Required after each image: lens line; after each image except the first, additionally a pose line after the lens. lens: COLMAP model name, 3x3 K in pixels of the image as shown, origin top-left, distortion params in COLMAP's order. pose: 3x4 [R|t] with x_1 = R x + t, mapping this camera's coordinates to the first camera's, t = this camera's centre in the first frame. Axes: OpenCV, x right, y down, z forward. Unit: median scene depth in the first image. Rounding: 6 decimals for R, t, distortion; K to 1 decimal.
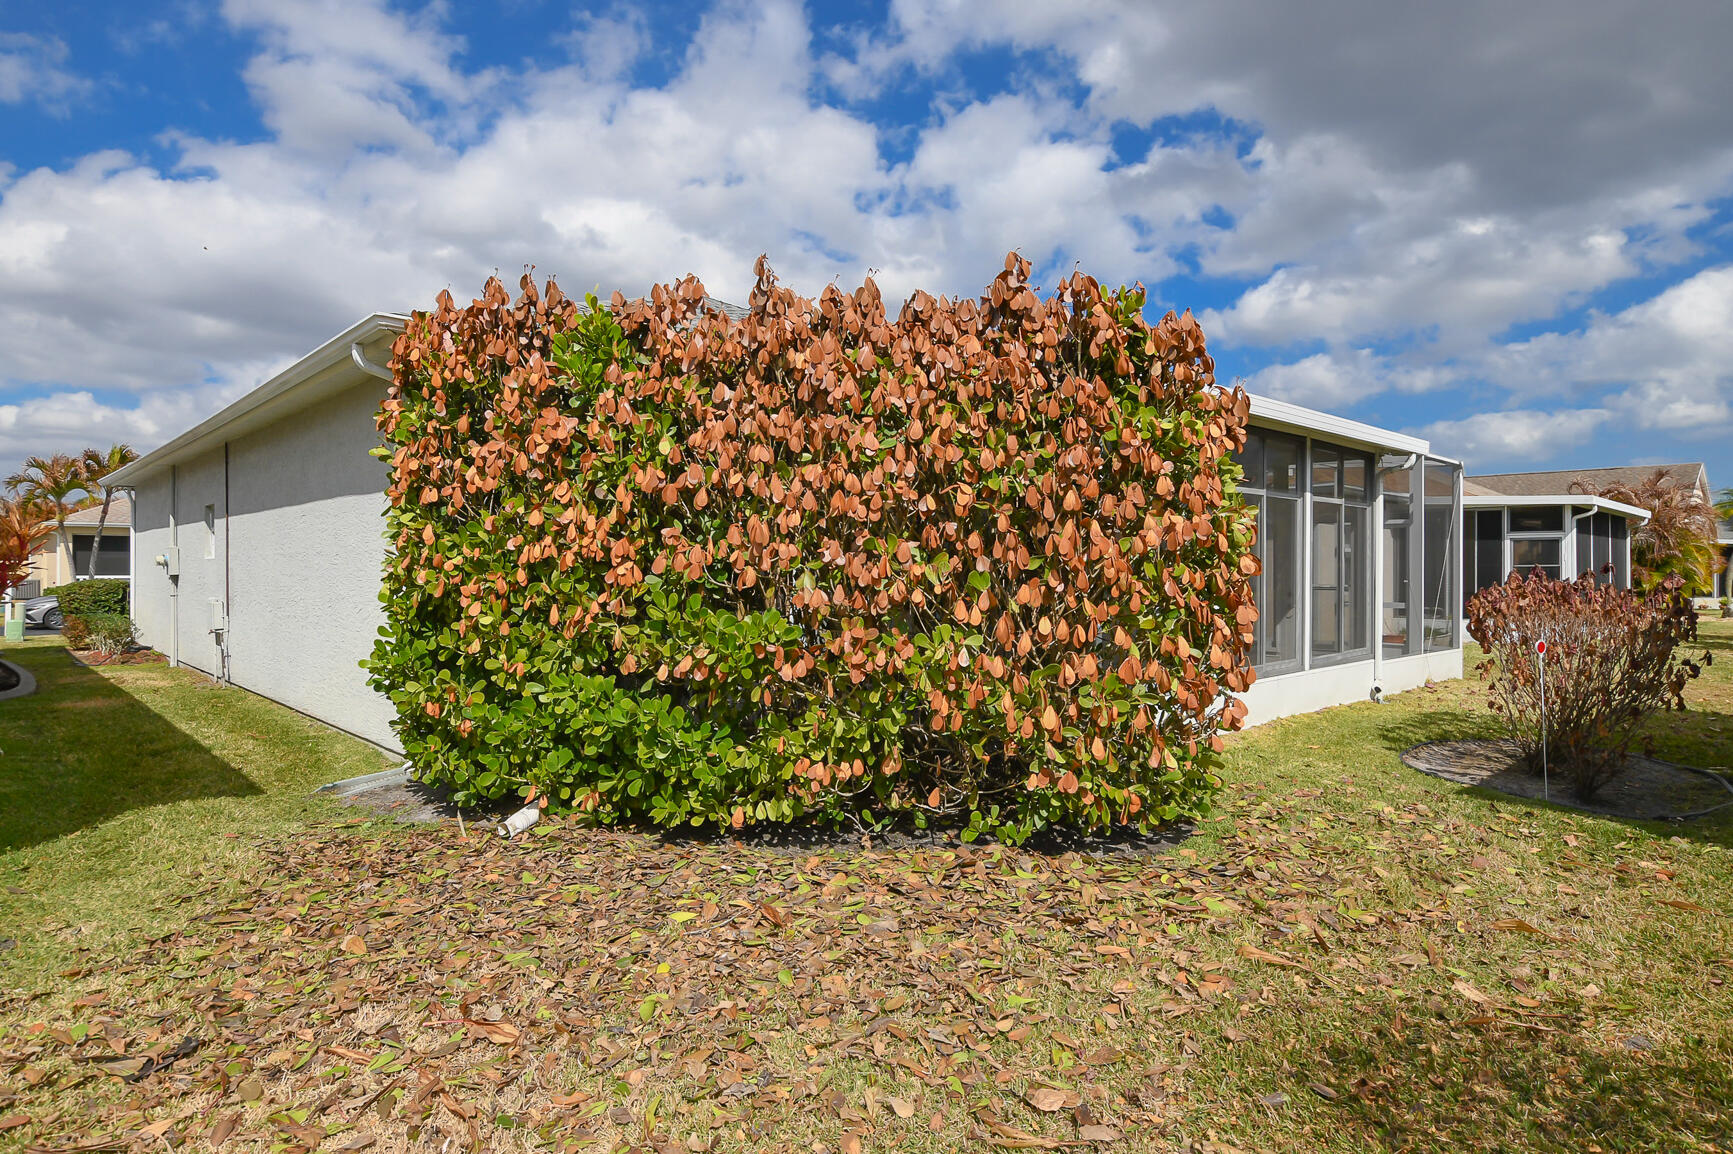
lens RADIAL K [[965.8, 0, 866.5], [0, 965.8, 577.0], [0, 0, 1]] dist [0.033938, 0.000413]
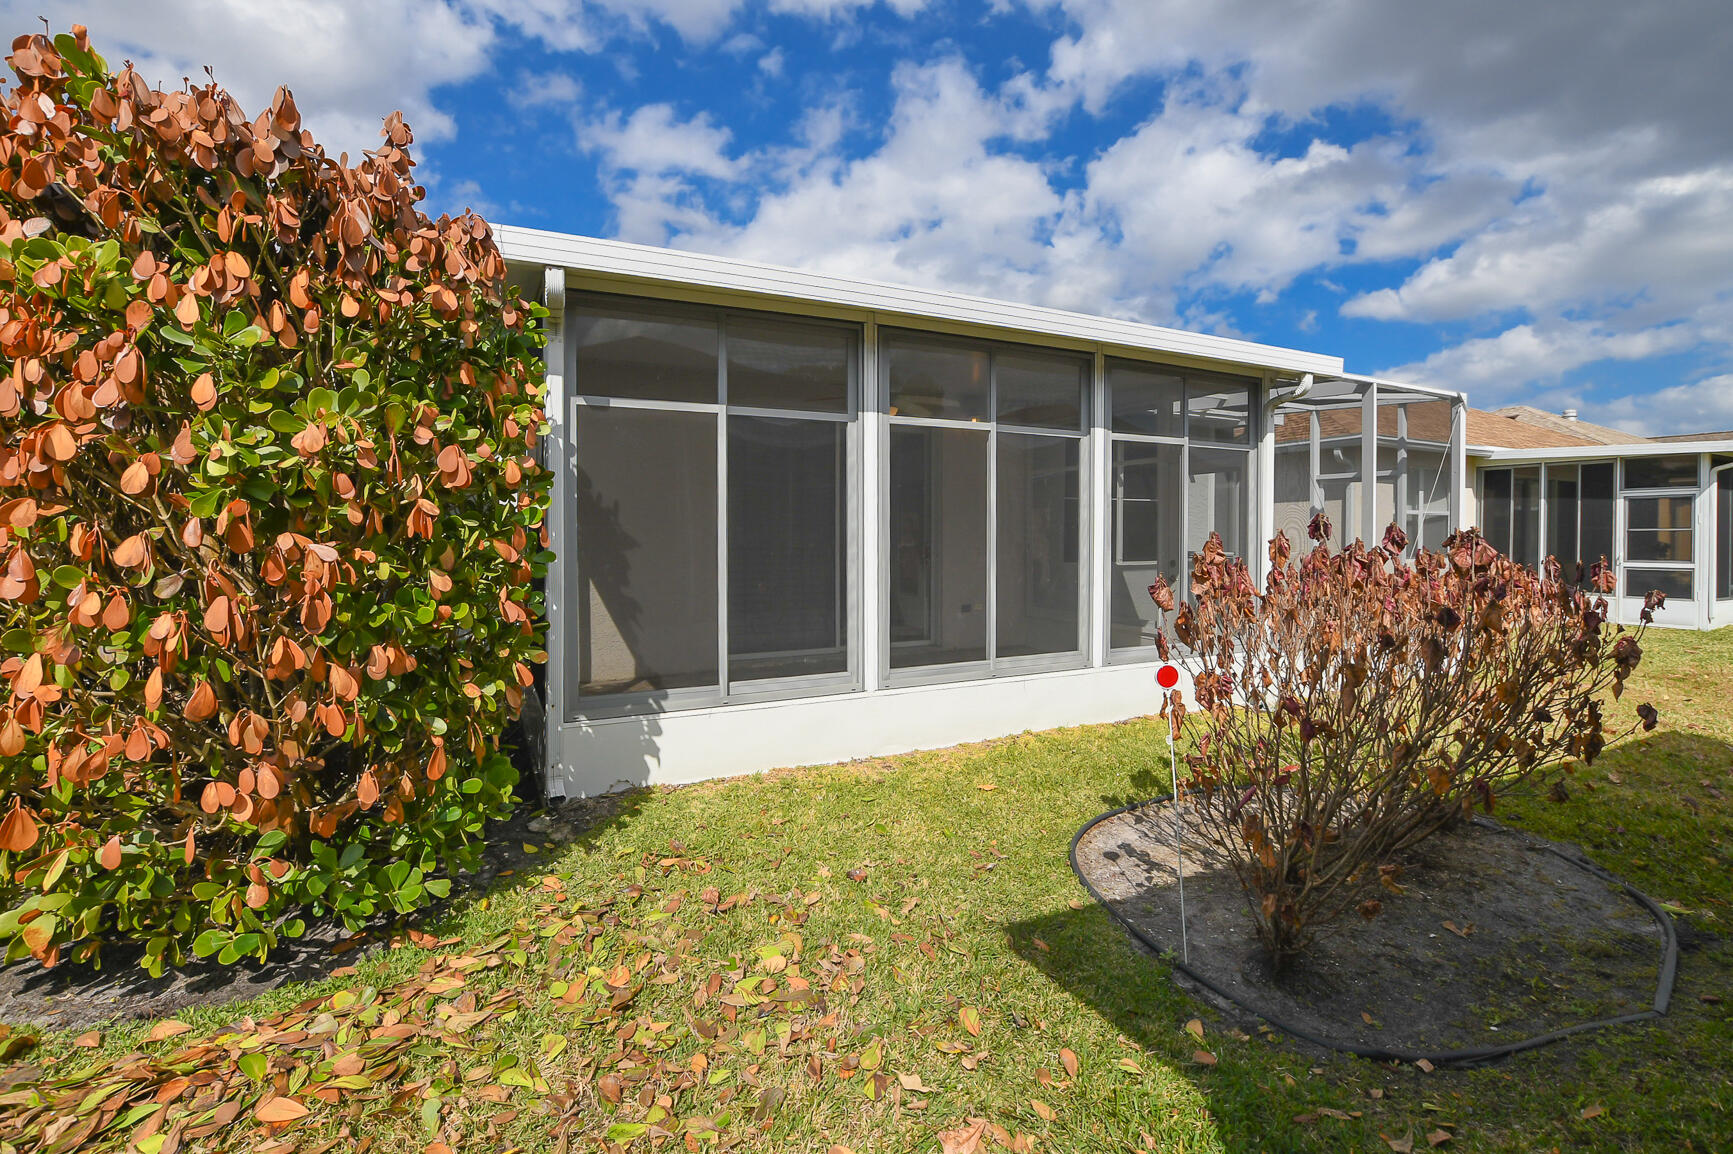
lens RADIAL K [[747.7, 0, 866.1], [0, 747.7, 547.1], [0, 0, 1]] dist [0.000927, 0.000341]
pose [[0.954648, 0.004645, -0.297702, 0.076503], [-0.002712, 0.999972, 0.006909, -0.000073], [0.297726, -0.005788, 0.954634, 0.068704]]
